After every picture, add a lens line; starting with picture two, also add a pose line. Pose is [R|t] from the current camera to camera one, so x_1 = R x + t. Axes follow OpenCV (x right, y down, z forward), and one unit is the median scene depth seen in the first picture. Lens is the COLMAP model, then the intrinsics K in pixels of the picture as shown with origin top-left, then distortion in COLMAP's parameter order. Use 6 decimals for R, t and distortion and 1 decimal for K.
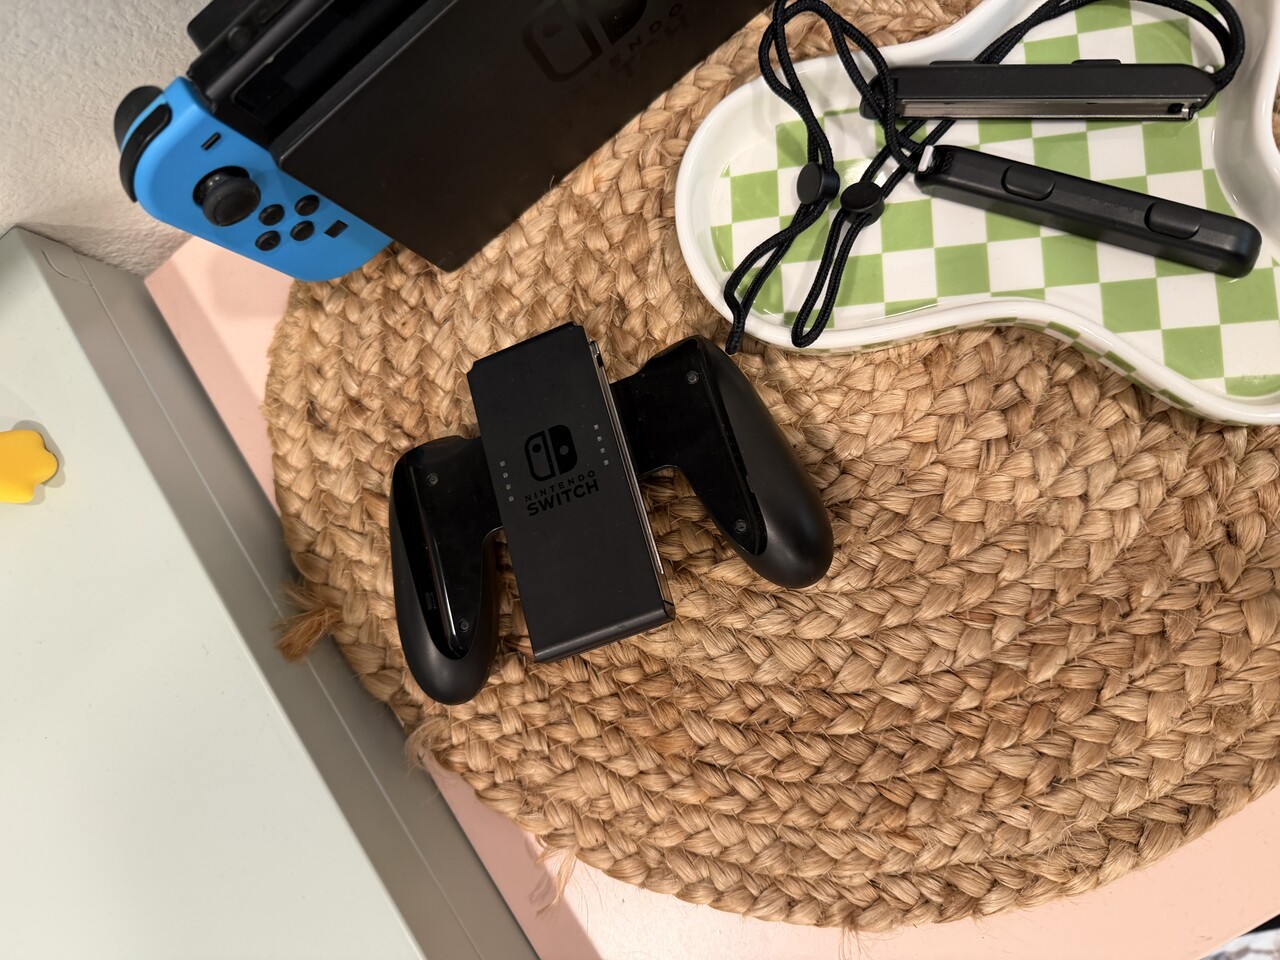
lens RADIAL K [[925.3, 0, 640.0], [0, 925.3, 480.0], [0, 0, 1]] dist [0.058249, -0.086473]
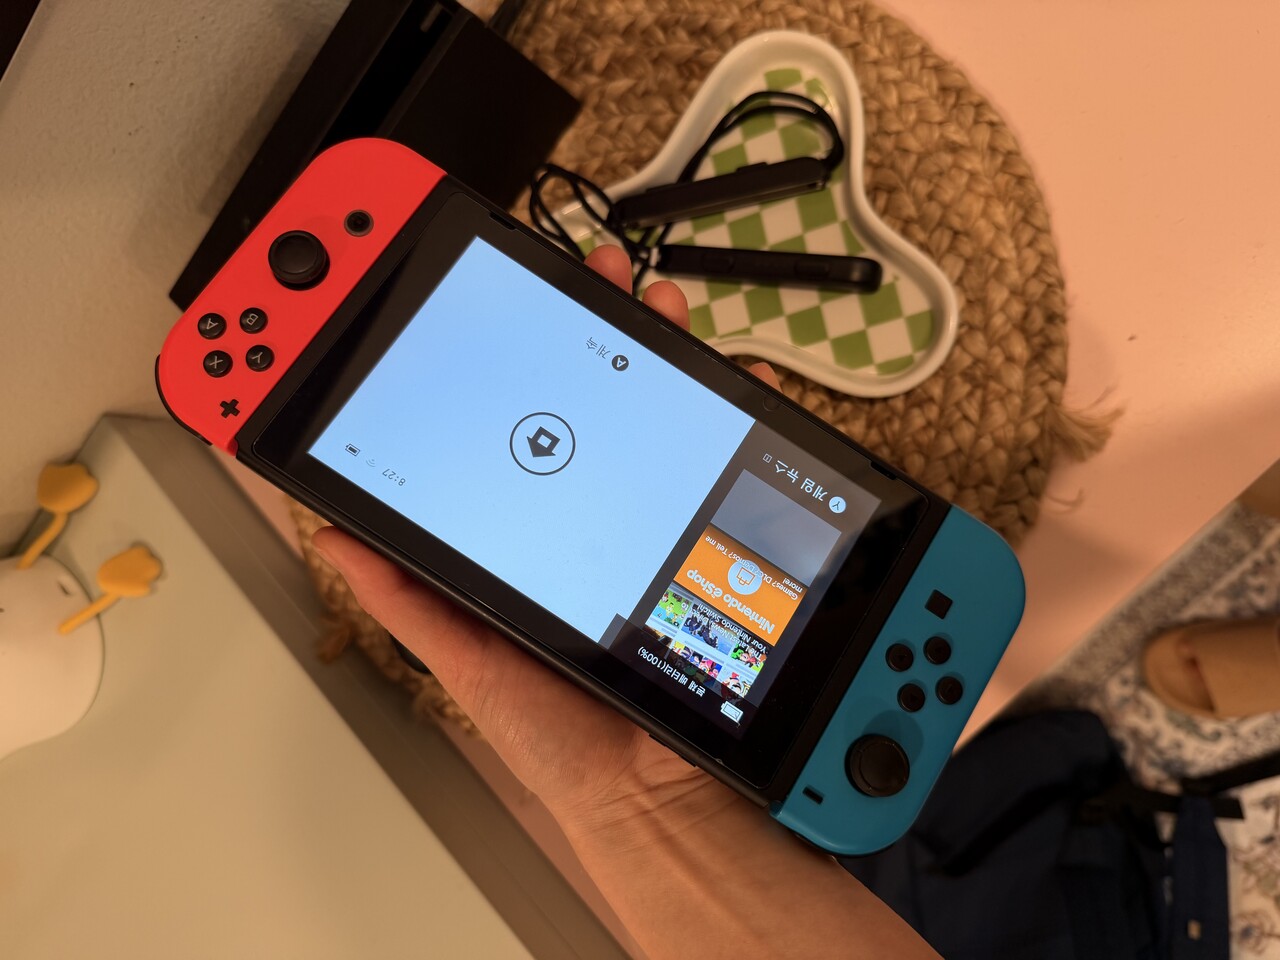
lens RADIAL K [[925.3, 0, 640.0], [0, 925.3, 480.0], [0, 0, 1]] dist [0.058249, -0.086473]
pose [[0.973490, -0.193219, -0.122412, 0.395097], [0.197120, 0.980165, 0.020483, -0.033517], [0.116026, -0.044070, 0.992268, -0.467263]]
